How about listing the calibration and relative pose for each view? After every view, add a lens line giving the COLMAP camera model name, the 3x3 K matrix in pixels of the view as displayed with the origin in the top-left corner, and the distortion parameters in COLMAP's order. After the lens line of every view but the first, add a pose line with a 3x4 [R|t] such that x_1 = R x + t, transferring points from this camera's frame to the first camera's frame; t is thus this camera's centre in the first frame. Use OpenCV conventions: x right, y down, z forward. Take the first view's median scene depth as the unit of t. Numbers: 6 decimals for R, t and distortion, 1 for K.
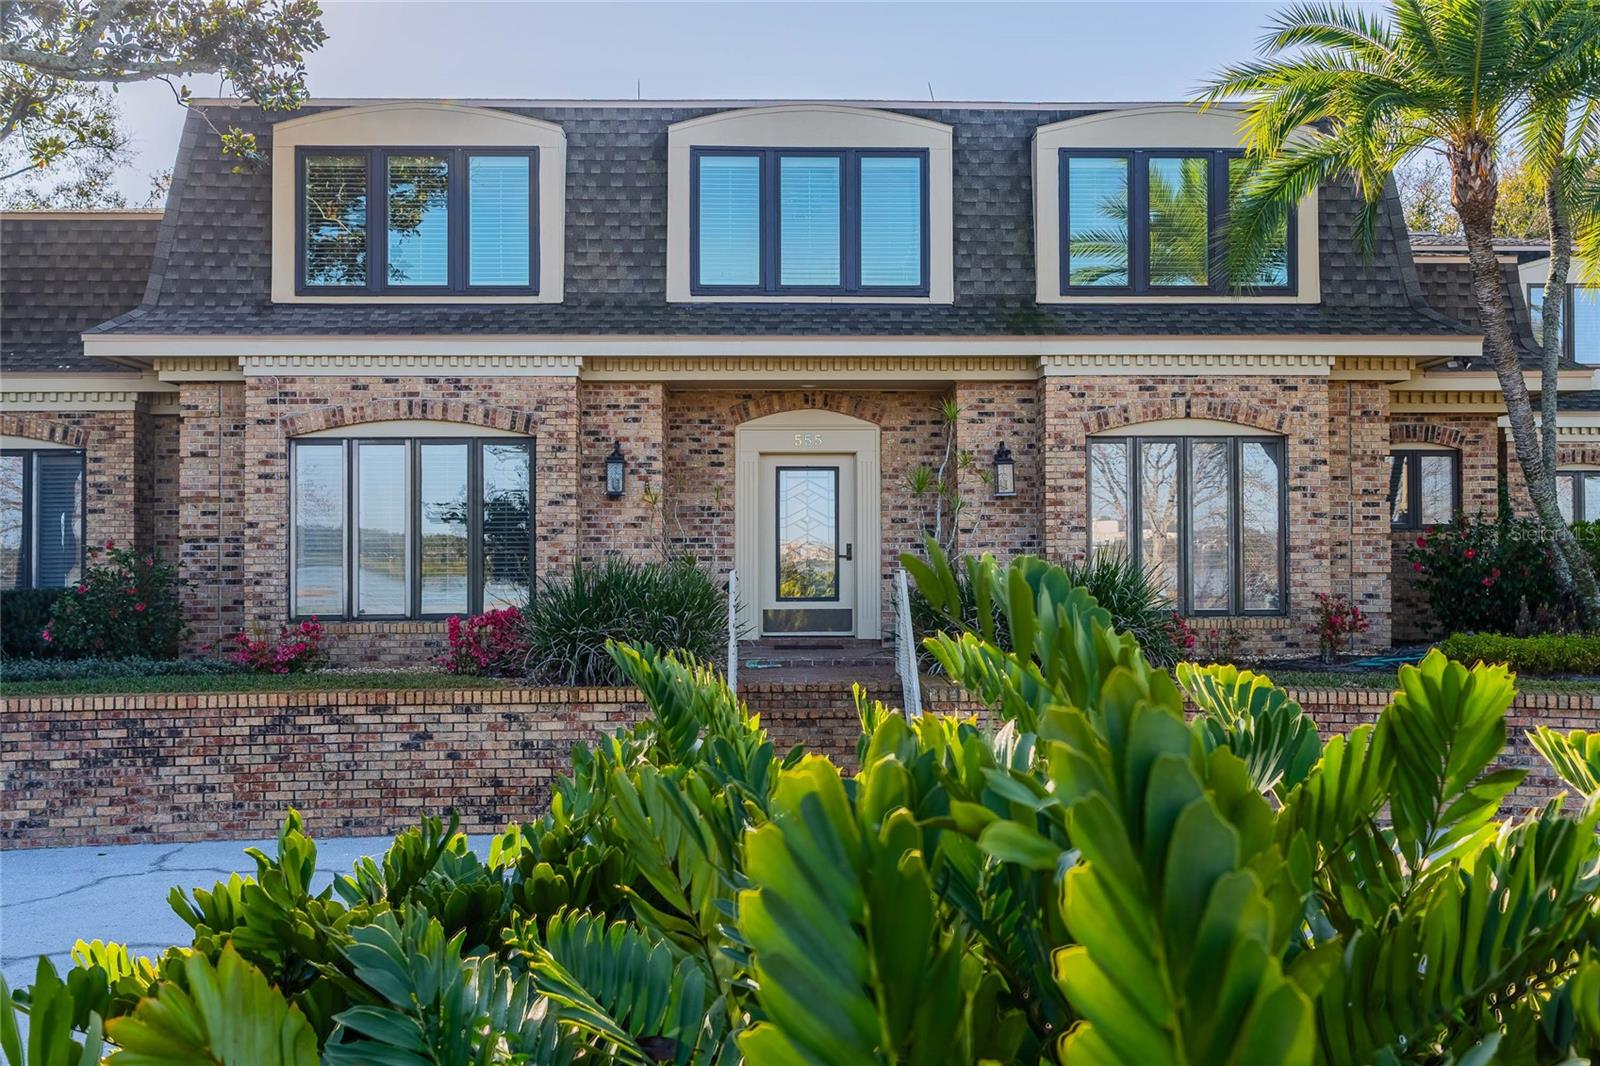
lens RADIAL K [[1640.7, 0, 802.4], [0, 1640.7, 533.2], [0, 0, 1]] dist [-0.118383, 0.000000]
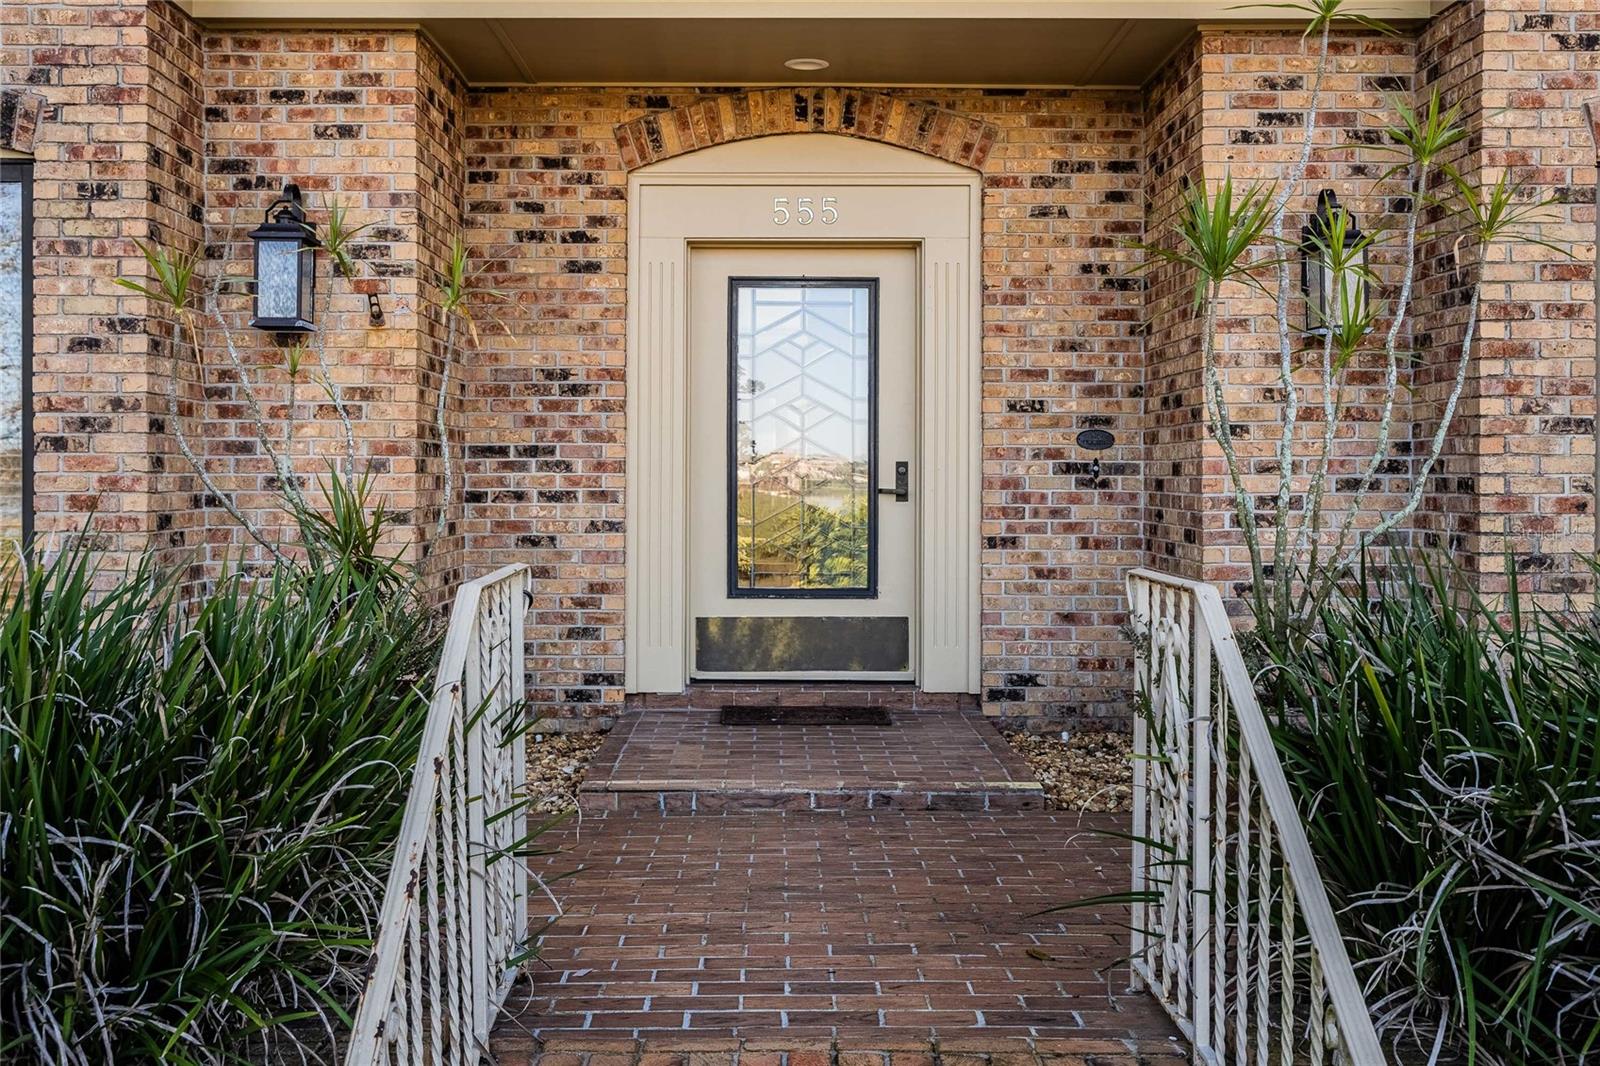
lens RADIAL K [[1640.7, 0, 798.2], [0, 1640.7, 524.0], [0, 0, 1]] dist [-0.118383, 0.000000]
pose [[0.999981, 0.005257, -0.003274, 0.003690], [-0.005100, 0.998921, 0.046158, 0.003322], [0.003513, -0.046140, 0.998929, 0.625228]]
